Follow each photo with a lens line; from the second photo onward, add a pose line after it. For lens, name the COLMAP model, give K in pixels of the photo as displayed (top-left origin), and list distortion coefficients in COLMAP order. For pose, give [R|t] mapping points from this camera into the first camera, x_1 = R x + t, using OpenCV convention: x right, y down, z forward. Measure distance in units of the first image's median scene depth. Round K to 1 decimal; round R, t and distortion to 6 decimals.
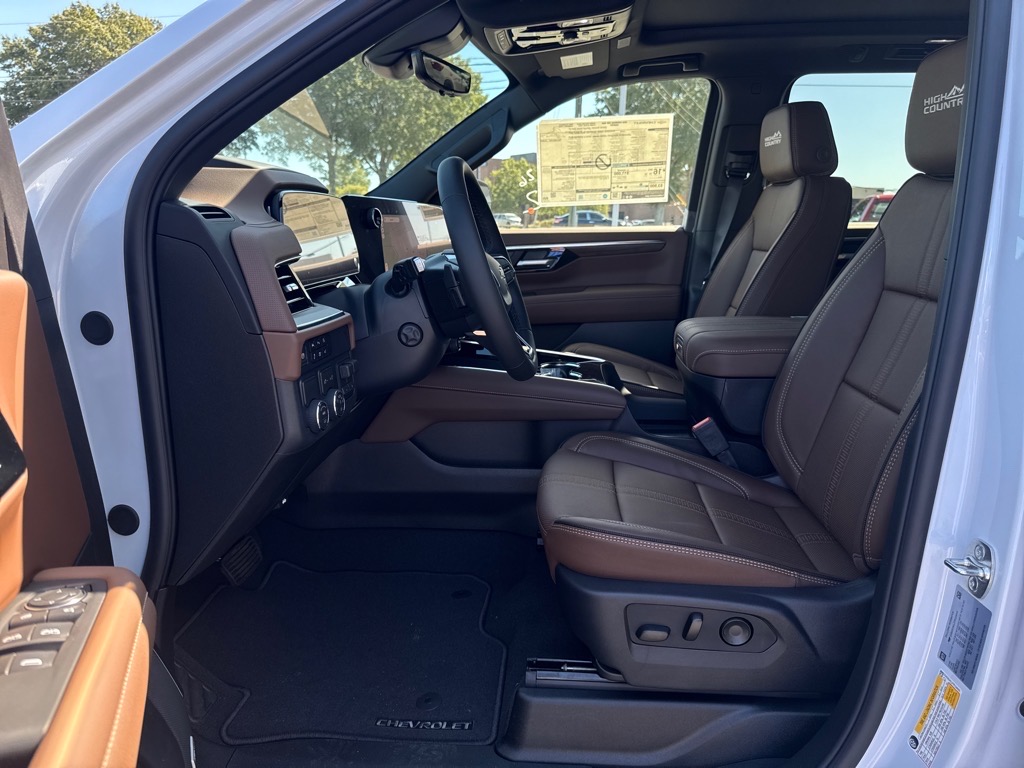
lens RADIAL K [[735.3, 0, 512.0], [0, 735.3, 384.0], [0, 0, 1]] dist [0.055952, -0.054981]
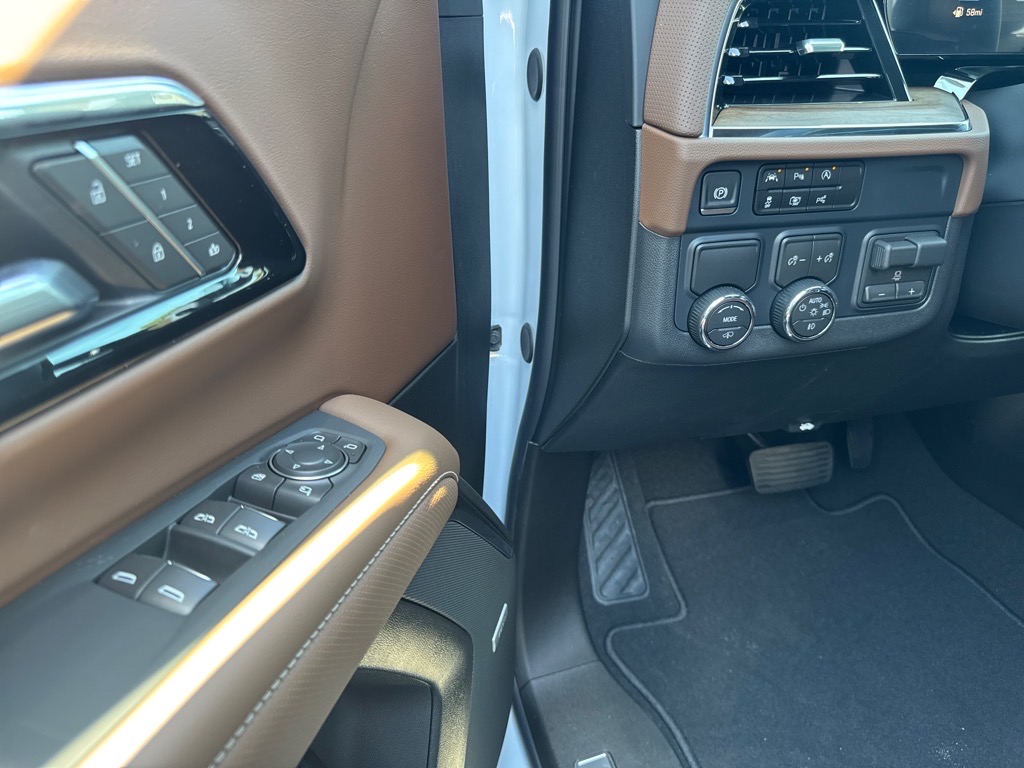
lens RADIAL K [[756.7, 0, 492.7], [0, 756.7, 383.4], [0, 0, 1]] dist [-0.002541, -0.005260]
pose [[0.339096, 0.469468, -0.815238, 0.055313], [-0.218017, 0.882206, 0.417350, -0.043861], [0.915141, 0.036214, 0.401505, 0.286466]]
